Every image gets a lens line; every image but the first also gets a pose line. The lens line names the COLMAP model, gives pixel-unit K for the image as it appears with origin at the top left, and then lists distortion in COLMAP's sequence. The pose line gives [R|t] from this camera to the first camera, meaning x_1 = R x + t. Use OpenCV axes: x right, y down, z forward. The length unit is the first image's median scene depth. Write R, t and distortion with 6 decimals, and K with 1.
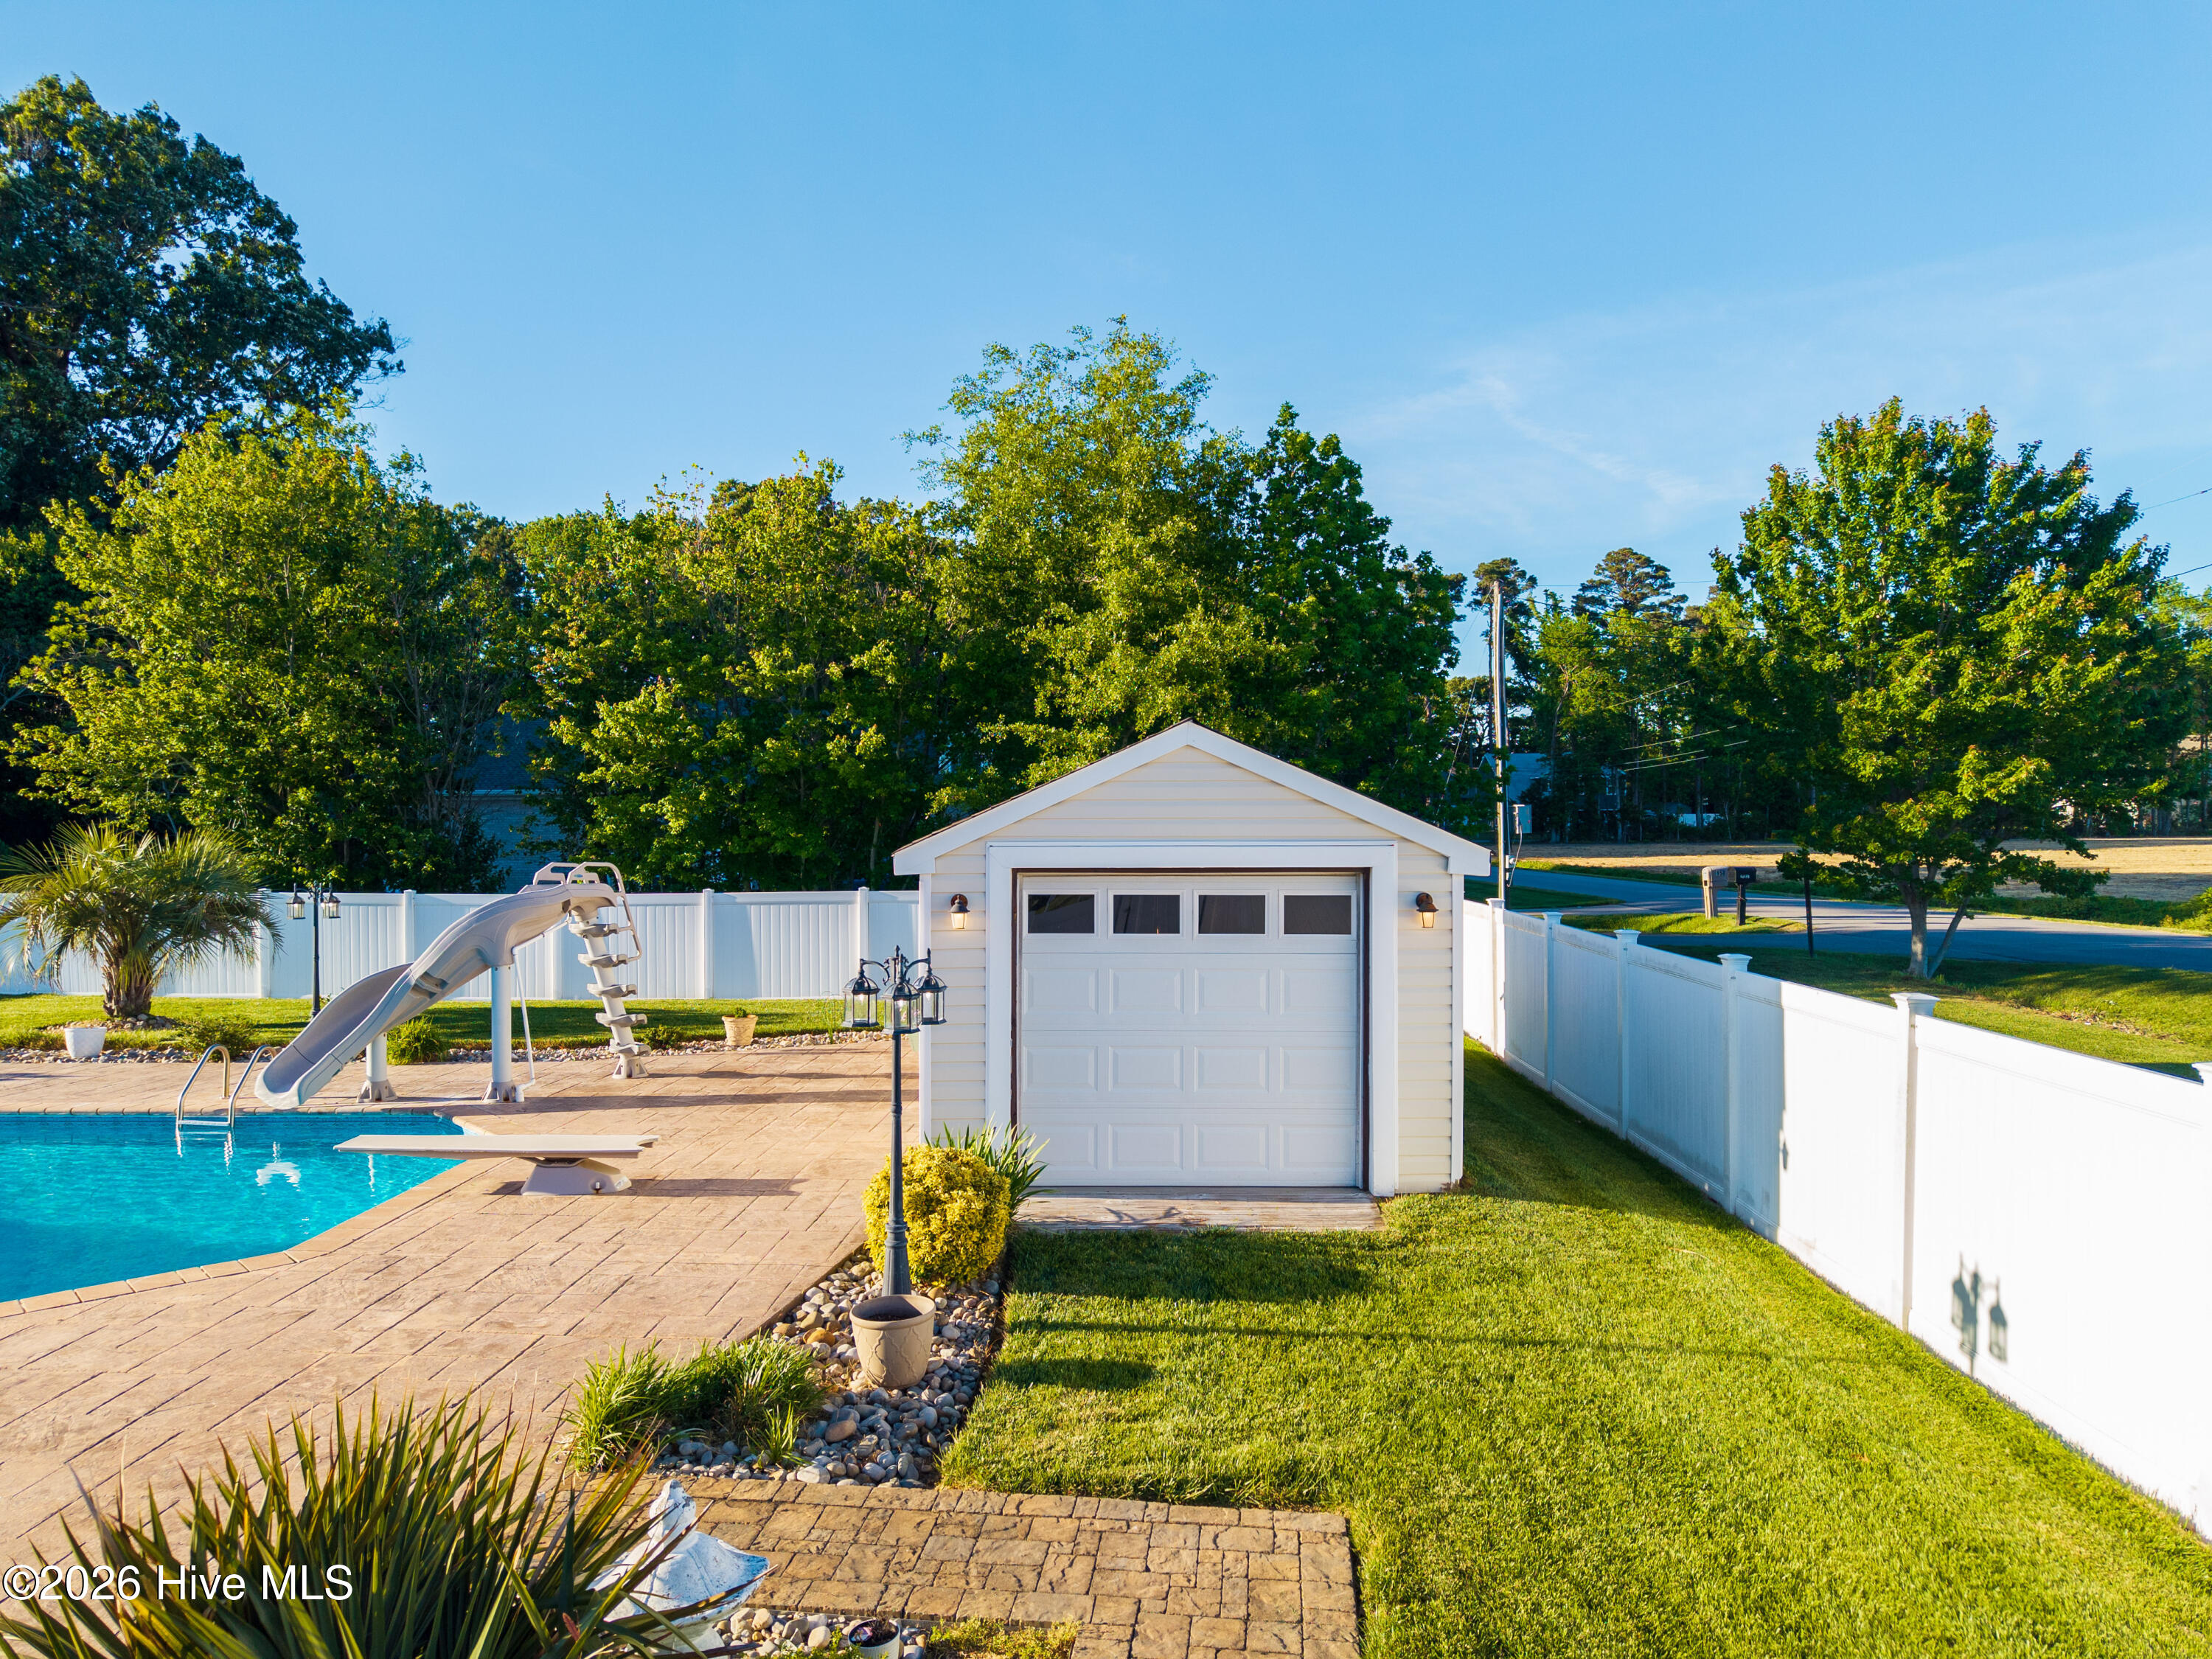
lens RADIAL K [[1504.1, 0, 1072.7], [0, 1504.1, 884.5], [0, 0, 1]] dist [0.019945, -0.001559]
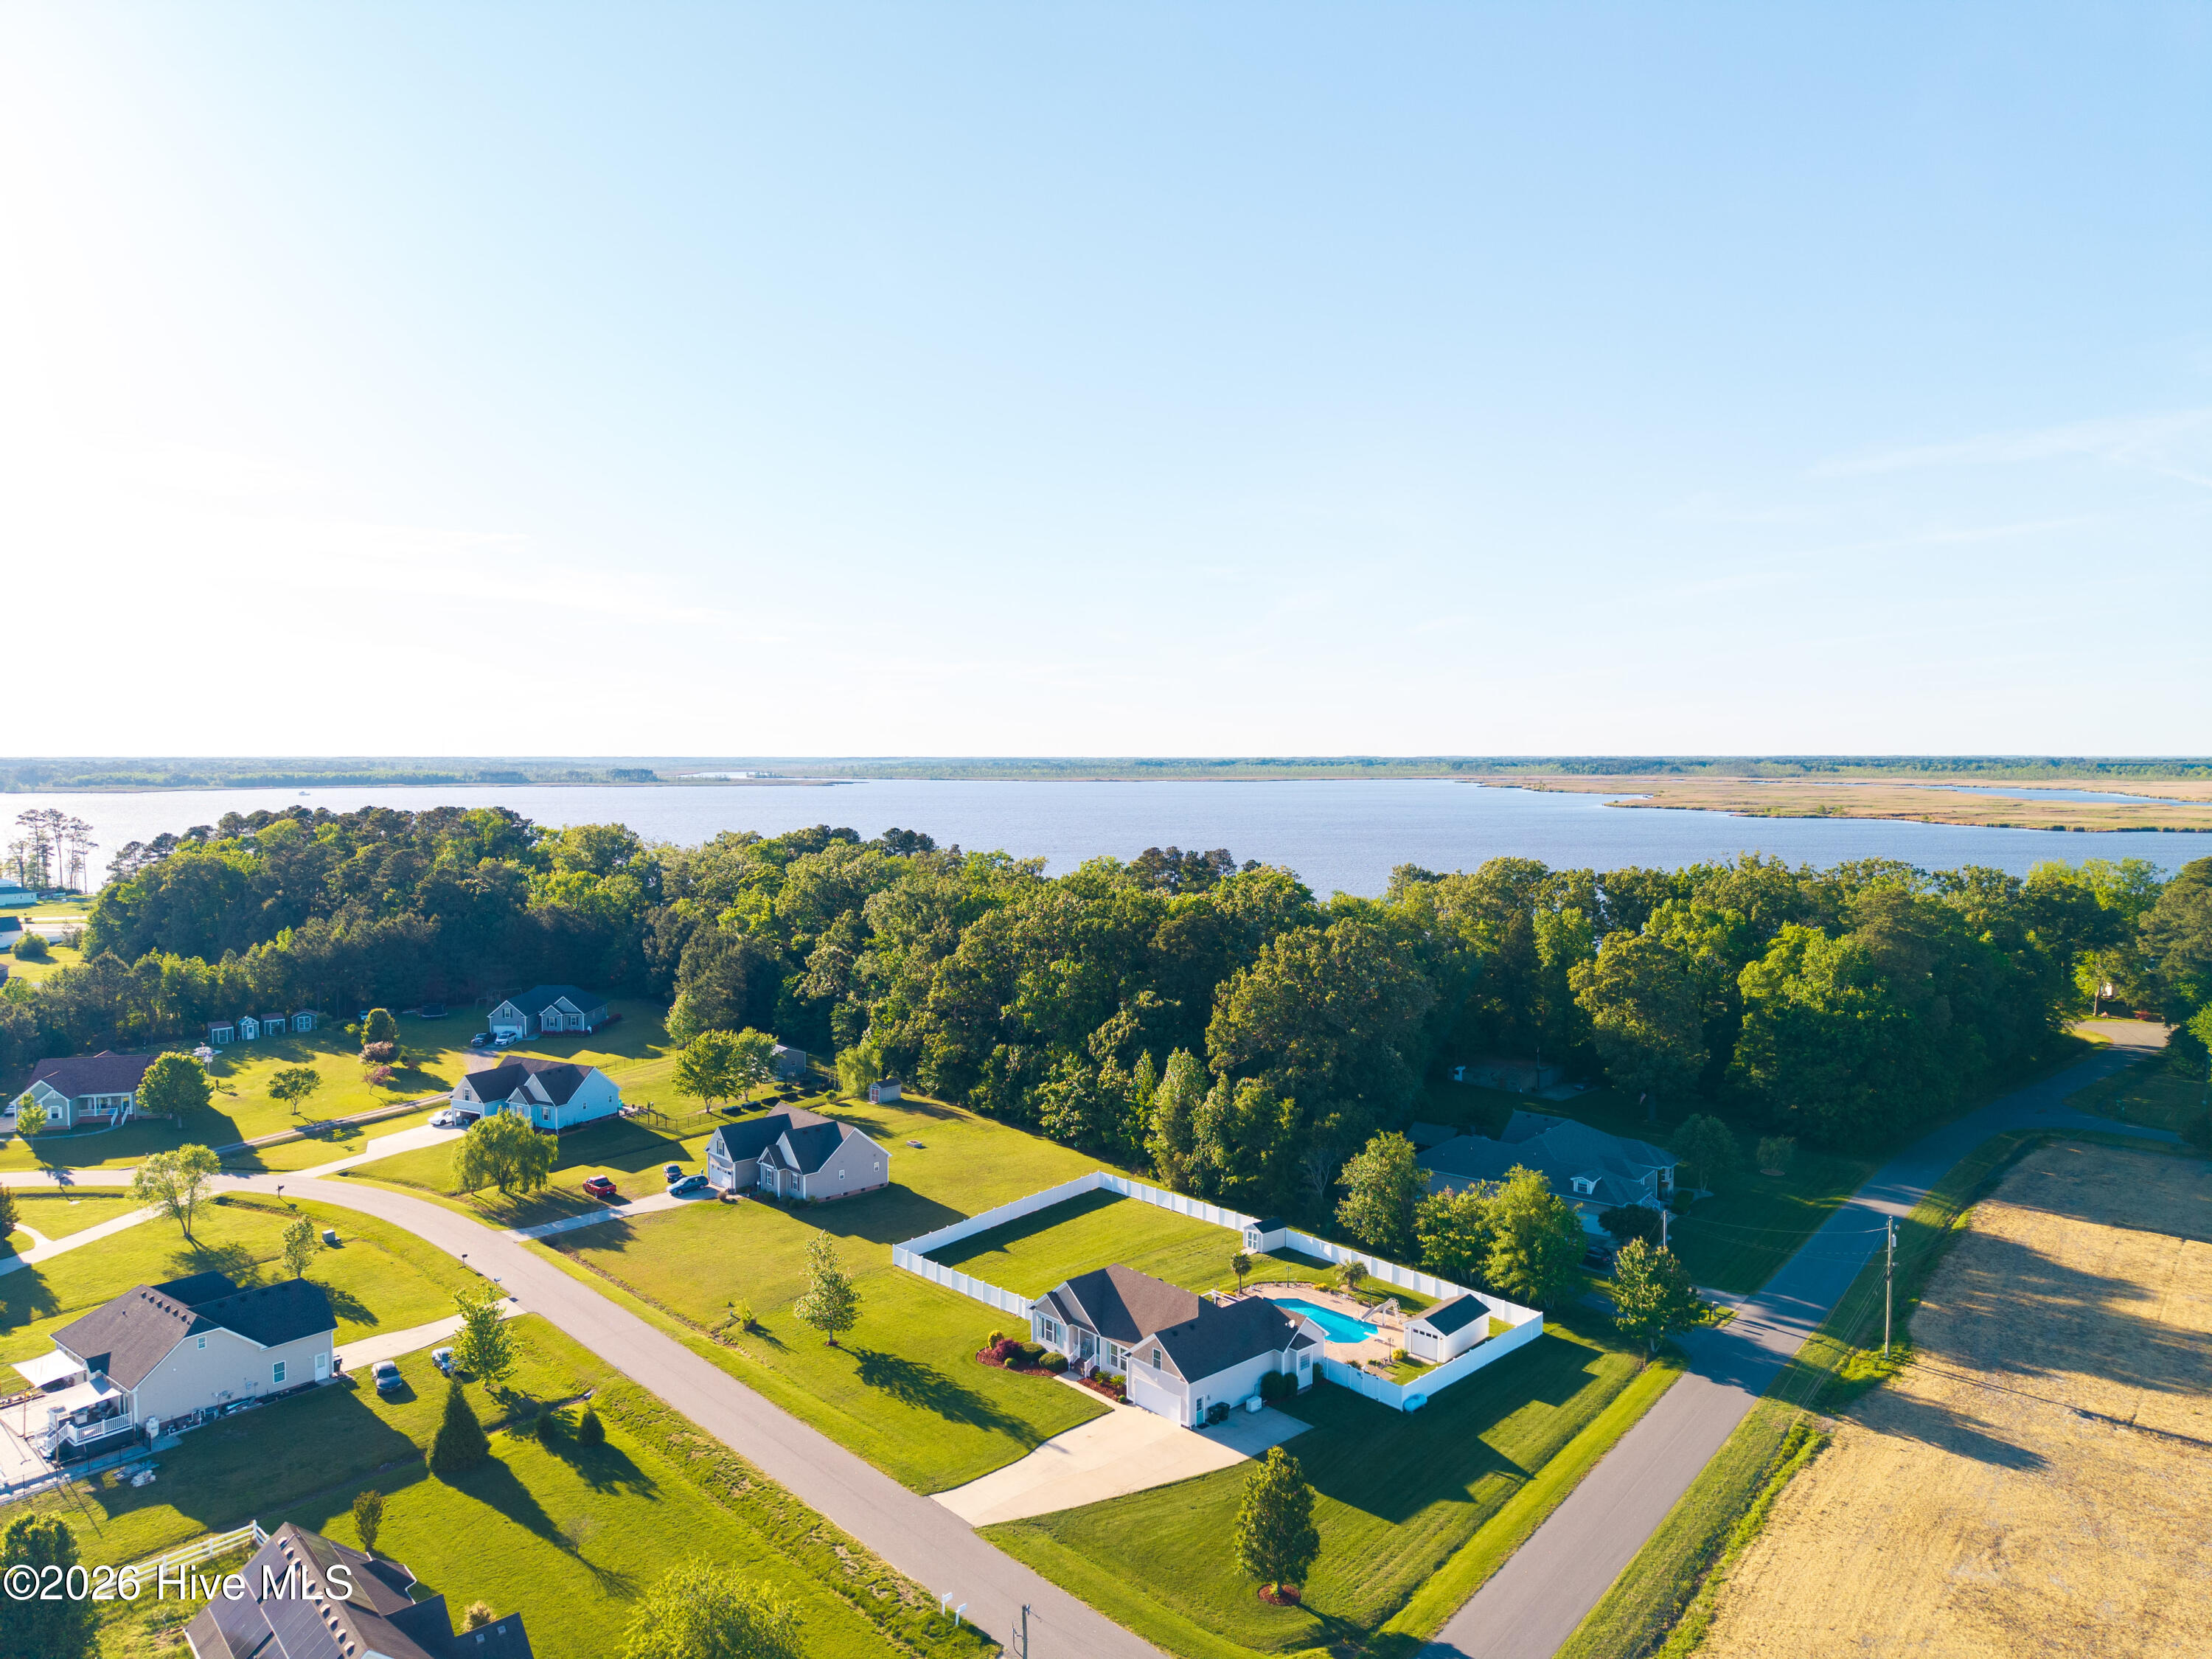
lens RADIAL K [[1475.7, 0, 1104.6], [0, 1475.7, 842.3], [0, 0, 1]] dist [0.034855, -0.040524]
pose [[0.742697, 0.054679, -0.667391, 3.467346], [-0.041269, 0.998504, 0.035881, -2.497155], [0.668355, 0.000894, 0.743842, -5.622073]]
